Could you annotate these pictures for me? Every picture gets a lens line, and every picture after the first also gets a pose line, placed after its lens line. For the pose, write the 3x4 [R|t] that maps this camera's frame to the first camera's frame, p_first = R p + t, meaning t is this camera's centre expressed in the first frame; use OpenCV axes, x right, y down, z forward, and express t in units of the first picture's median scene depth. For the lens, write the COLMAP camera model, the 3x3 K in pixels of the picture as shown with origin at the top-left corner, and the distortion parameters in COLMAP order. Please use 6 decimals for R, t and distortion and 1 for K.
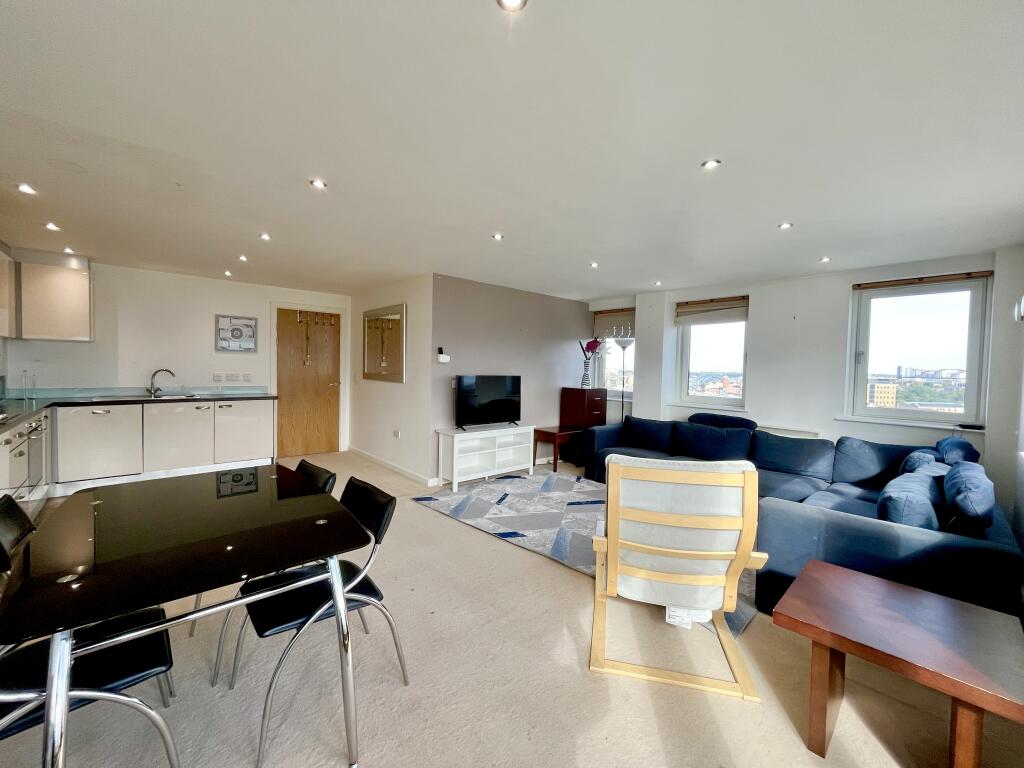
lens RADIAL K [[413.1, 0, 511.0], [0, 413.1, 381.1], [0, 0, 1]] dist [-0.000510, -0.002155]
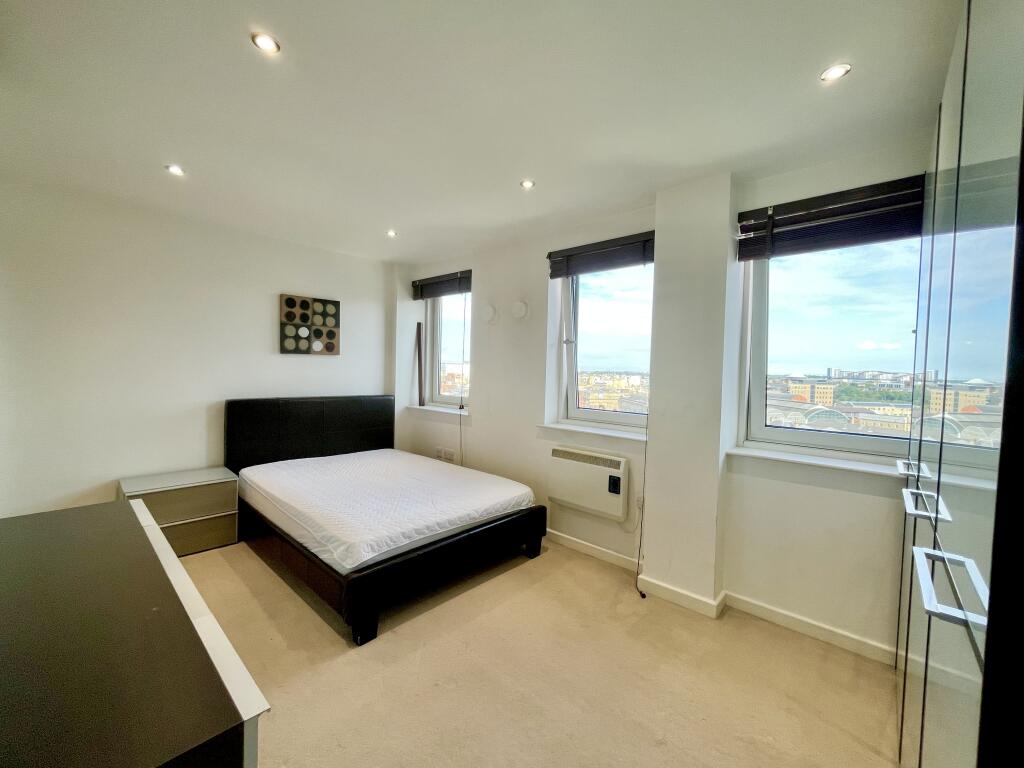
lens RADIAL K [[413.1, 0, 513.3], [0, 413.1, 379.9], [0, 0, 1]] dist [-0.000510, -0.002155]
pose [[0.994971, -0.000242, 0.100166, 0.556018], [0.000787, 0.999985, -0.005402, 0.011749], [-0.100163, 0.005454, 0.994956, 0.189977]]
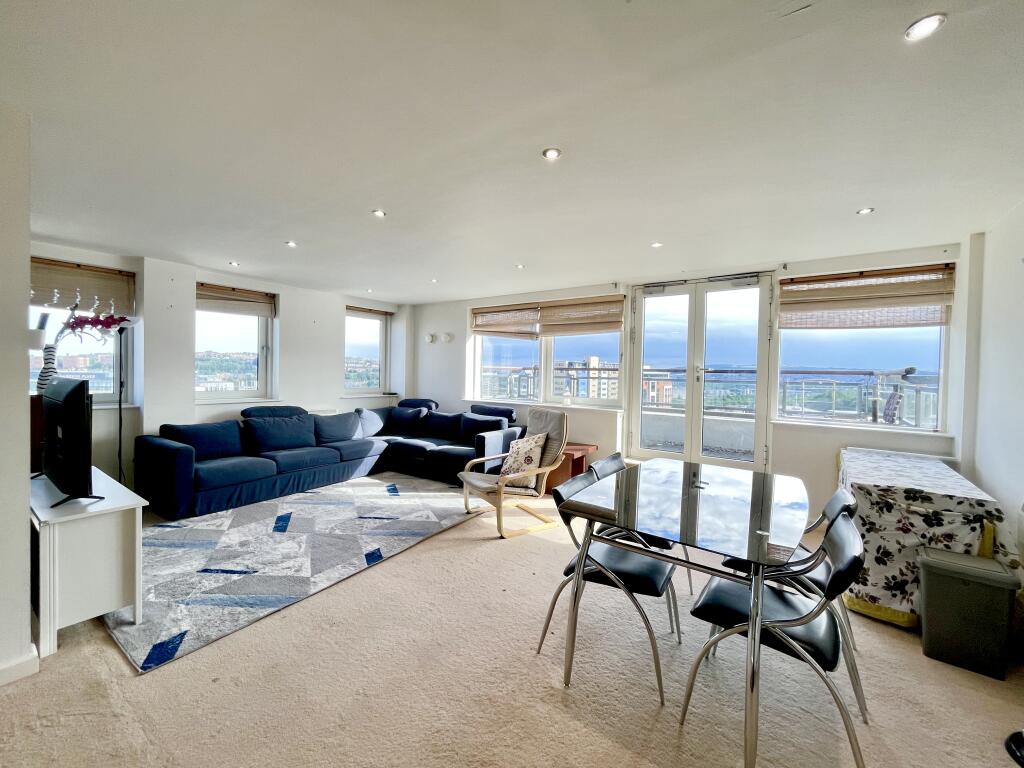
lens RADIAL K [[413.1, 0, 512.4], [0, 413.1, 381.3], [0, 0, 1]] dist [-0.000510, -0.002155]
pose [[-0.206766, -0.050160, 0.977104, -0.624753], [0.006923, 0.998585, 0.052728, -0.031347], [-0.978366, 0.017667, -0.206126, 0.611427]]
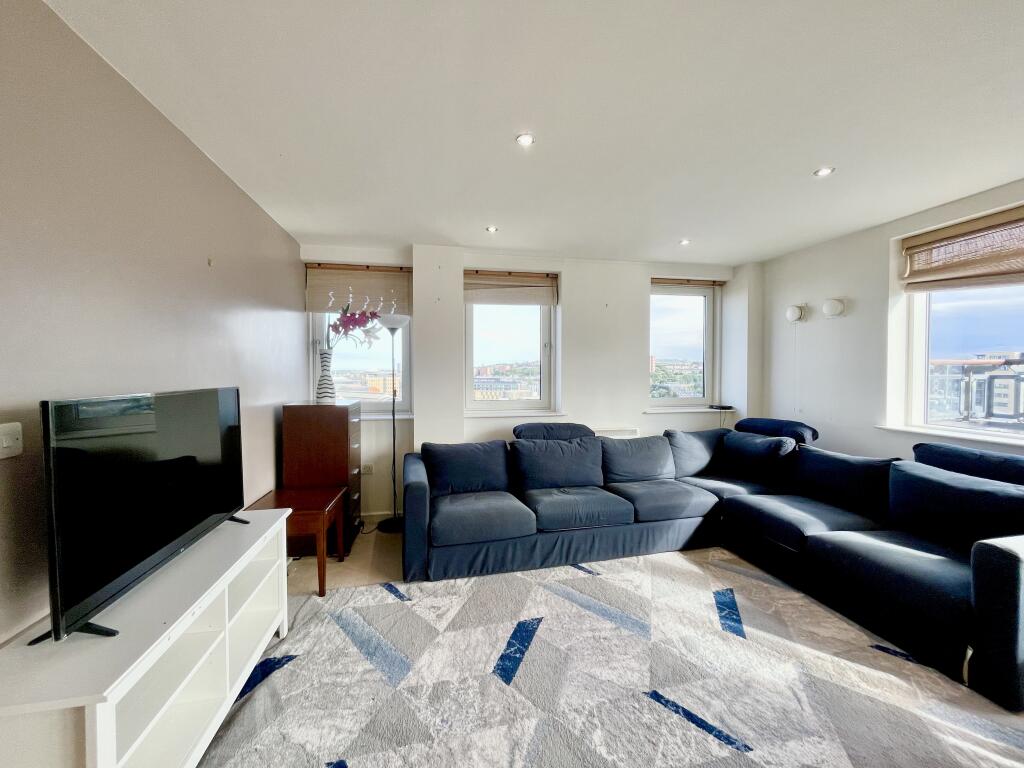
lens RADIAL K [[413.1, 0, 512.9], [0, 413.1, 378.7], [0, 0, 1]] dist [-0.000510, -0.002155]
pose [[0.515634, -0.040351, 0.855858, -0.180310], [0.042097, 0.998877, 0.021732, -0.019465], [-0.855774, 0.024823, 0.516753, 0.649872]]
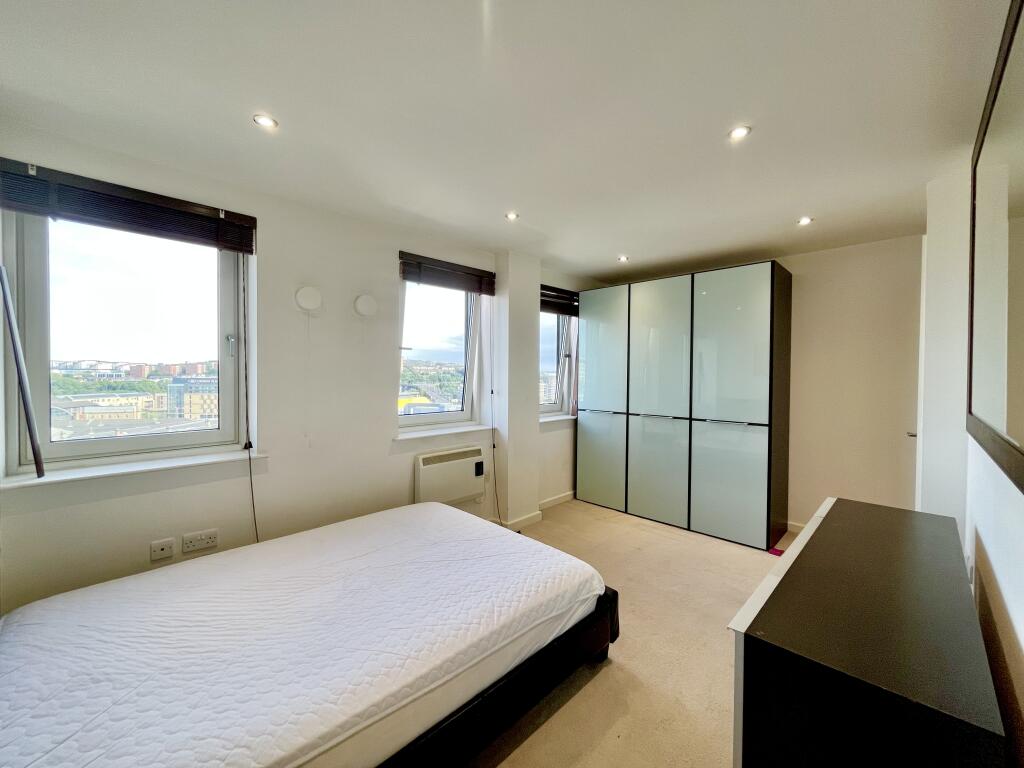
lens RADIAL K [[413.1, 0, 510.1], [0, 413.1, 379.7], [0, 0, 1]] dist [-0.000510, -0.002155]
pose [[-0.042958, -0.044395, 0.998090, 0.056424], [0.026282, 0.998616, 0.045549, -0.029285], [-0.998731, 0.028188, -0.041732, 0.708043]]
